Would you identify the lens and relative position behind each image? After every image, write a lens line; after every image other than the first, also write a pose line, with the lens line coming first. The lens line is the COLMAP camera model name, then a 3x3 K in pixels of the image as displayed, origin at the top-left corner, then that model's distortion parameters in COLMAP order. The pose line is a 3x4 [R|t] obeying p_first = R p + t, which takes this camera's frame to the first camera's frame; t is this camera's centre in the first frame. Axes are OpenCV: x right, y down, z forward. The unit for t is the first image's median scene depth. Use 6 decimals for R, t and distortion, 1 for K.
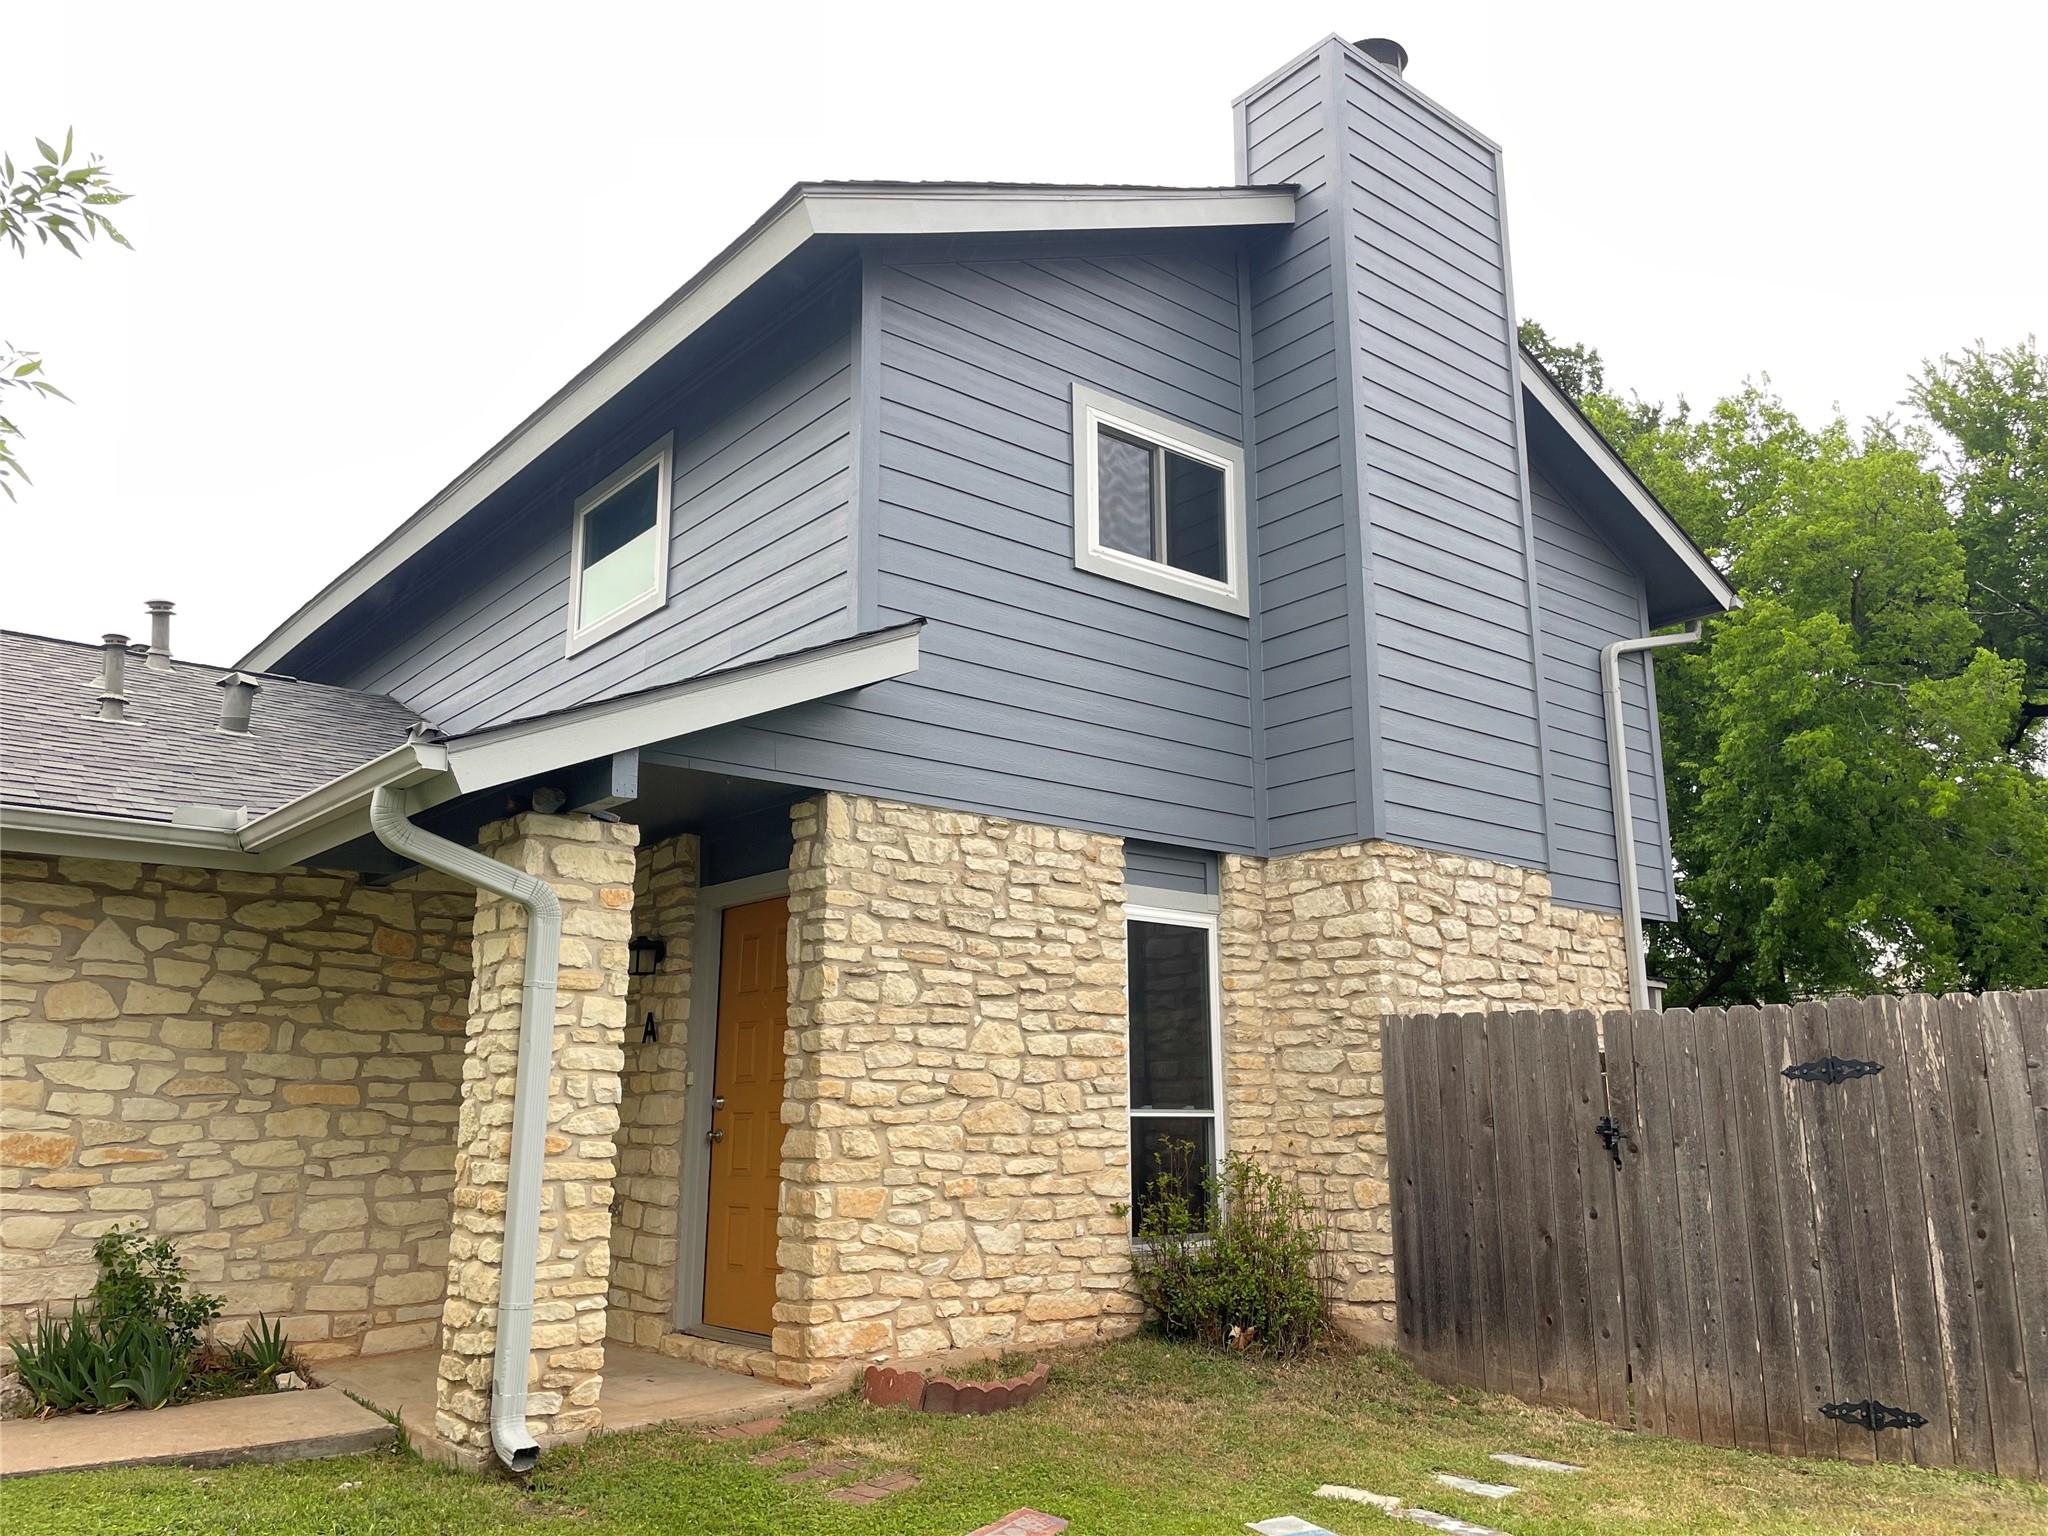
lens RADIAL K [[1537.7, 0, 1031.9], [0, 1537.7, 776.8], [0, 0, 1]] dist [0.099197, -0.124637]
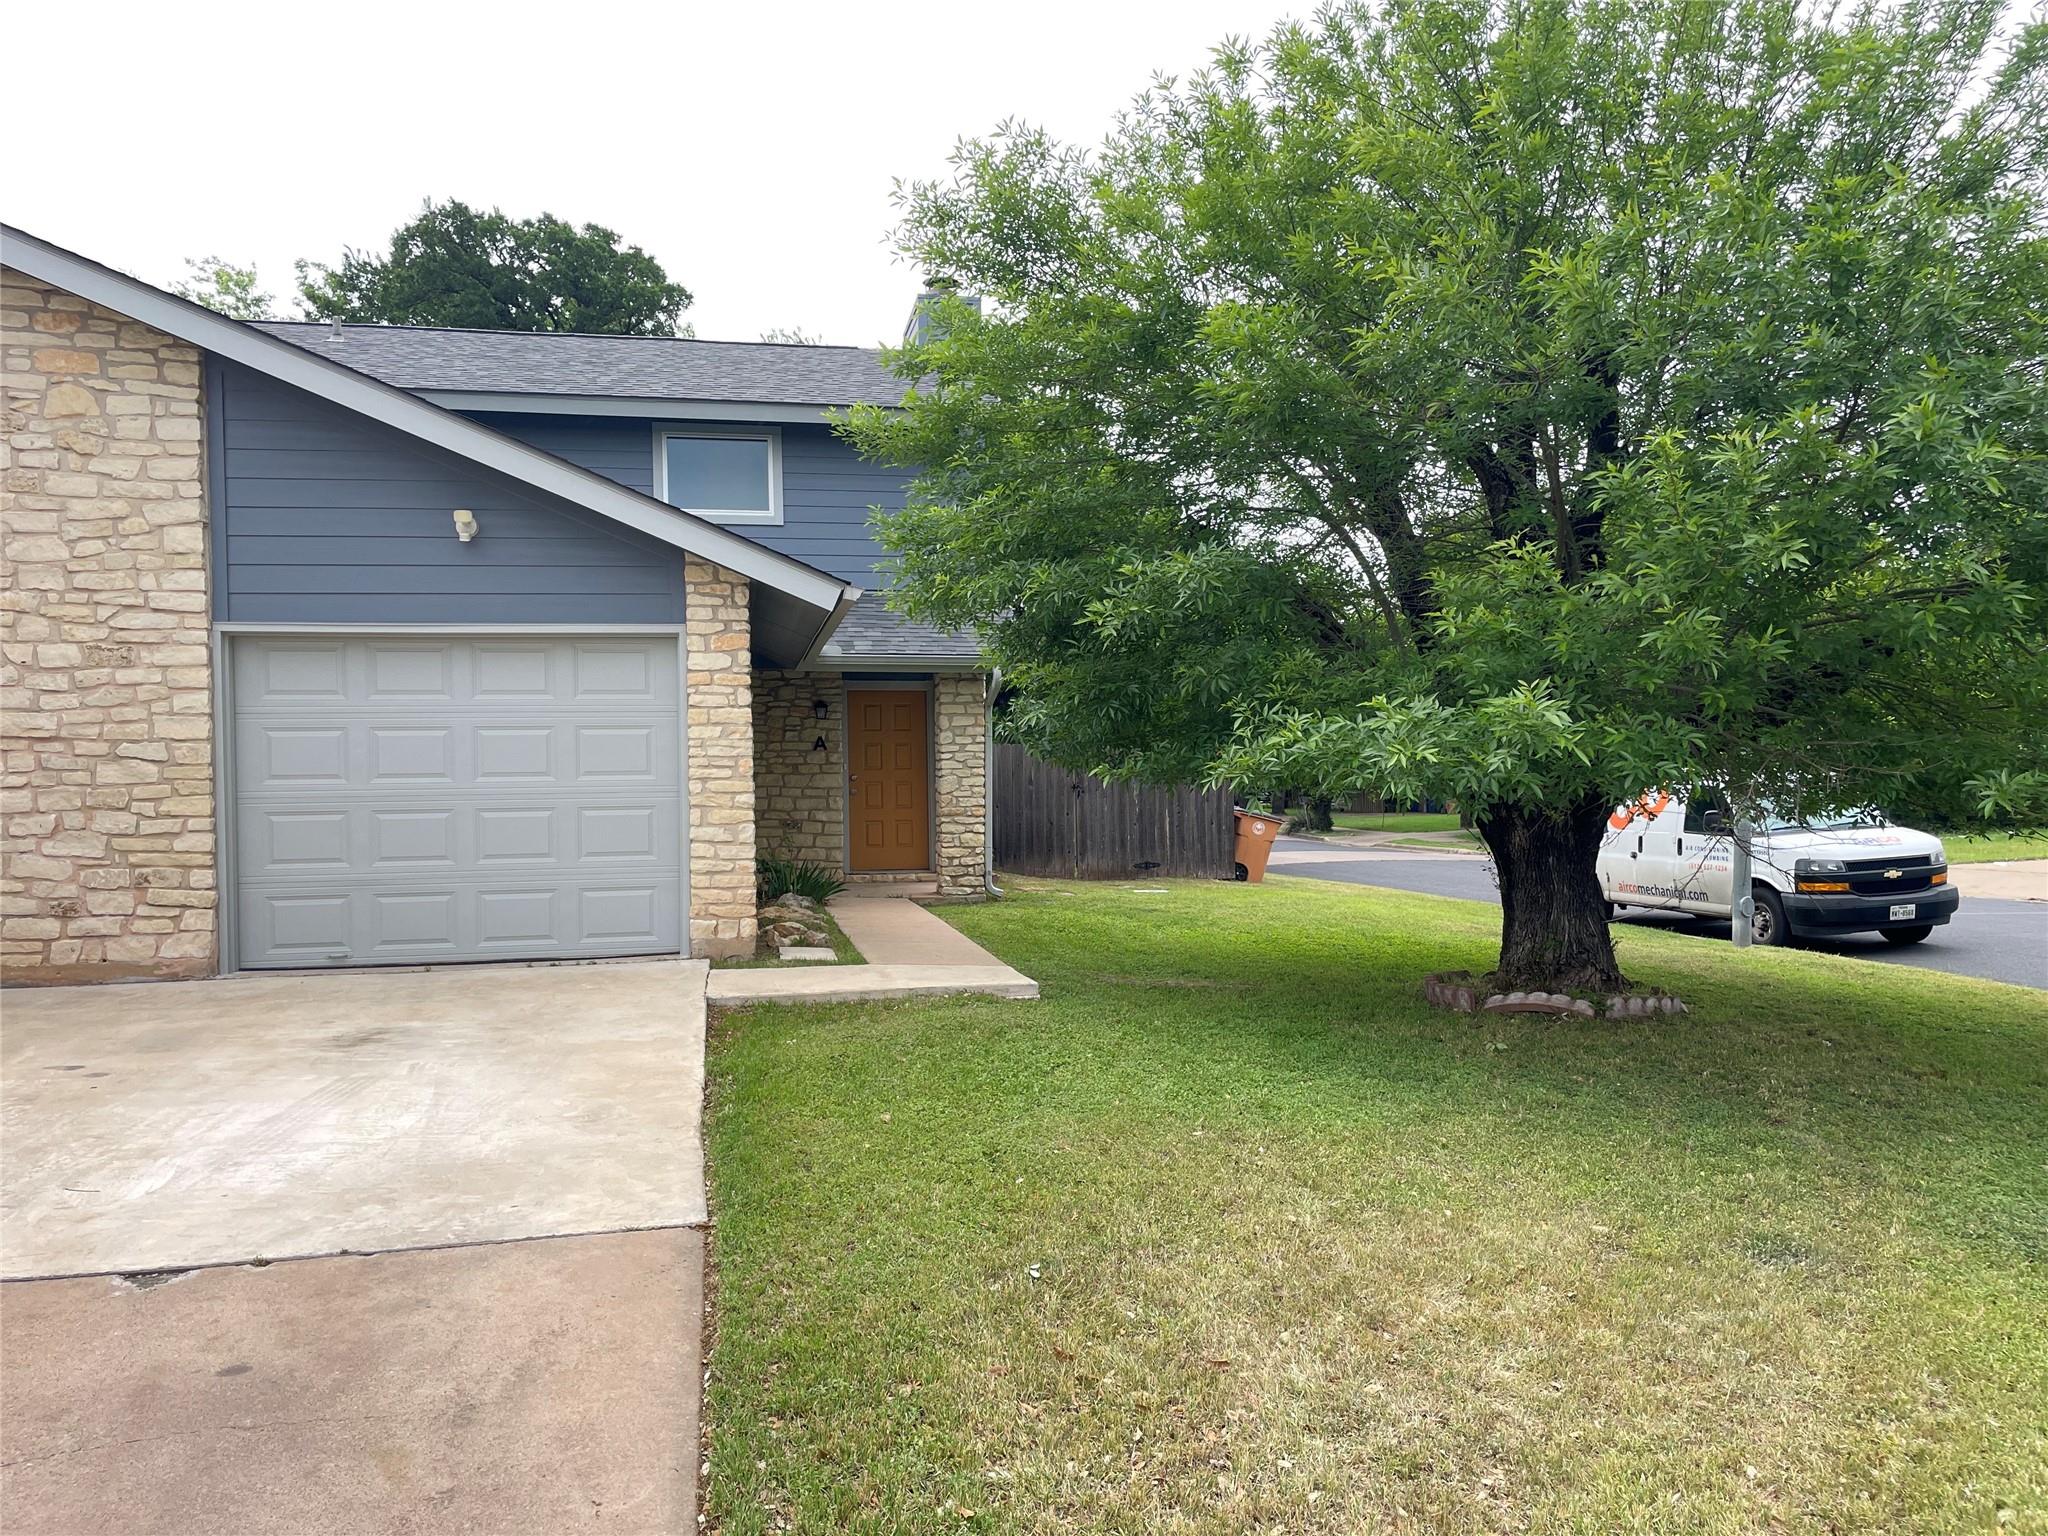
lens RADIAL K [[1537.7, 0, 1036.8], [0, 1537.7, 773.2], [0, 0, 1]] dist [0.099197, -0.124637]
pose [[0.491575, 0.001396, 0.870834, -2.277799], [-0.178984, 0.978811, 0.099465, -0.074594], [-0.852244, -0.204760, 0.481409, -0.339796]]
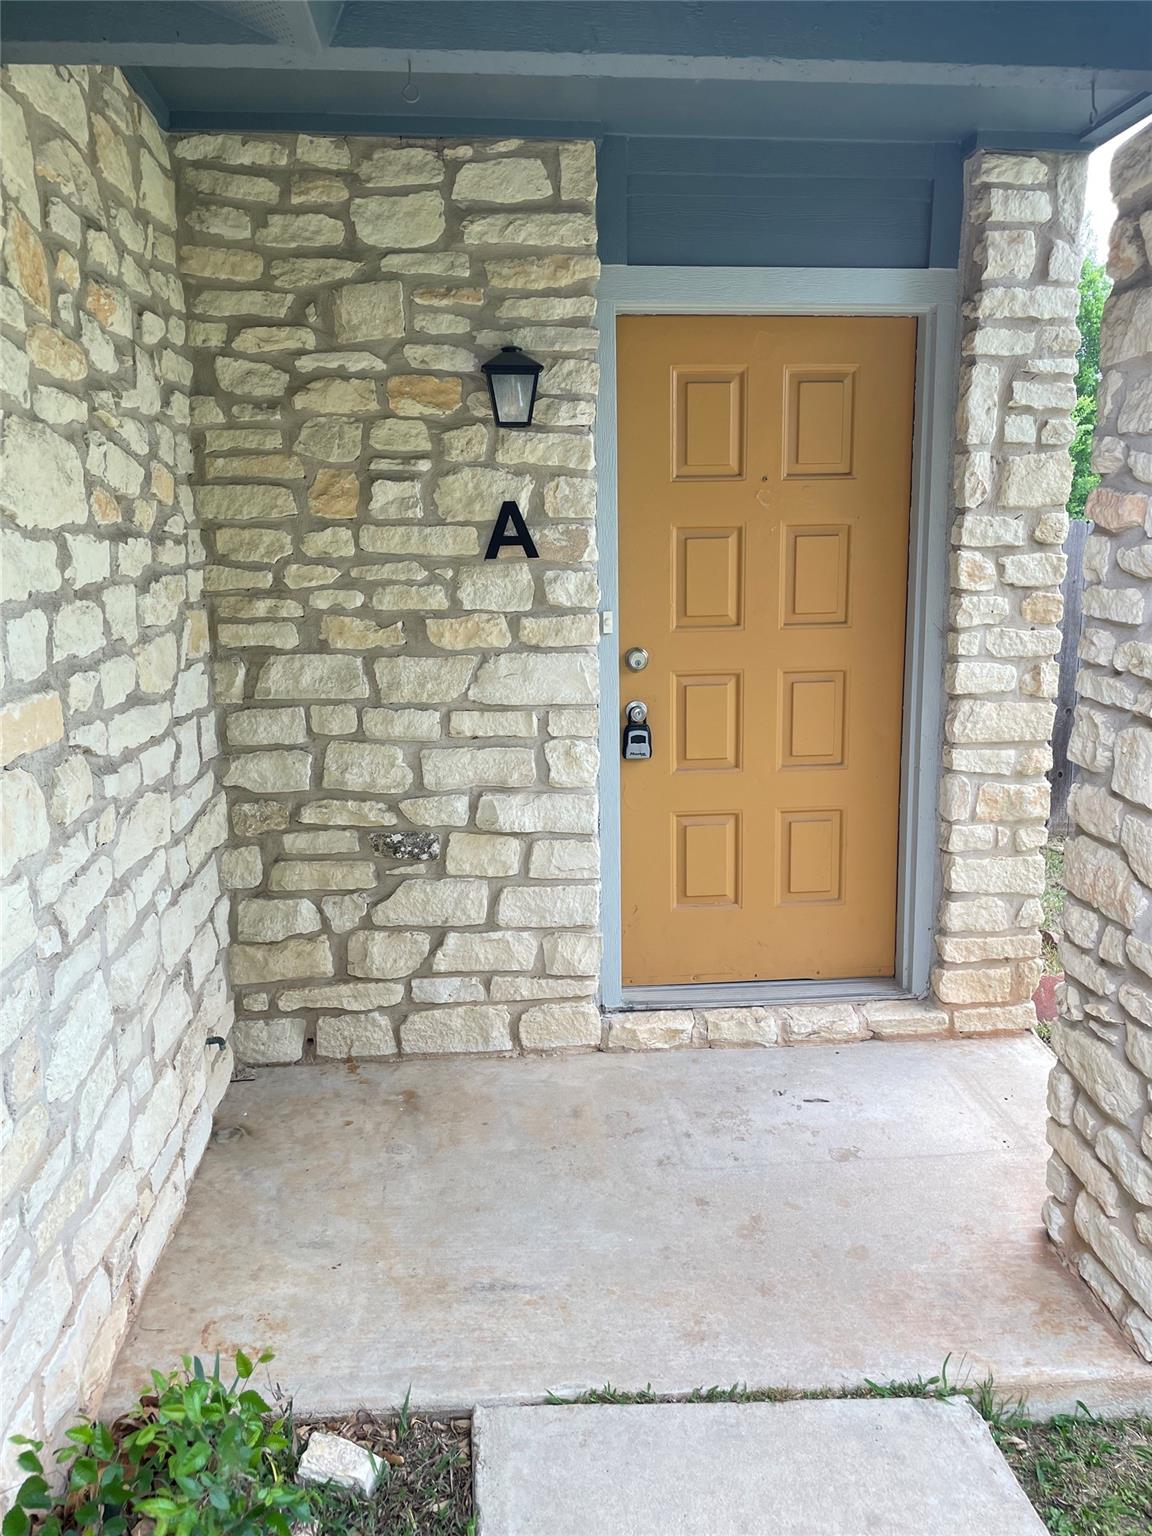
lens RADIAL K [[1153.3, 0, 574.1], [0, 1153.3, 763.3], [0, 0, 1]] dist [0.099197, -0.124637]
pose [[0.567522, -0.150019, 0.809576, -0.662853], [-0.167852, 0.941532, 0.292137, 0.135797], [-0.806067, -0.301683, 0.509159, 0.877958]]
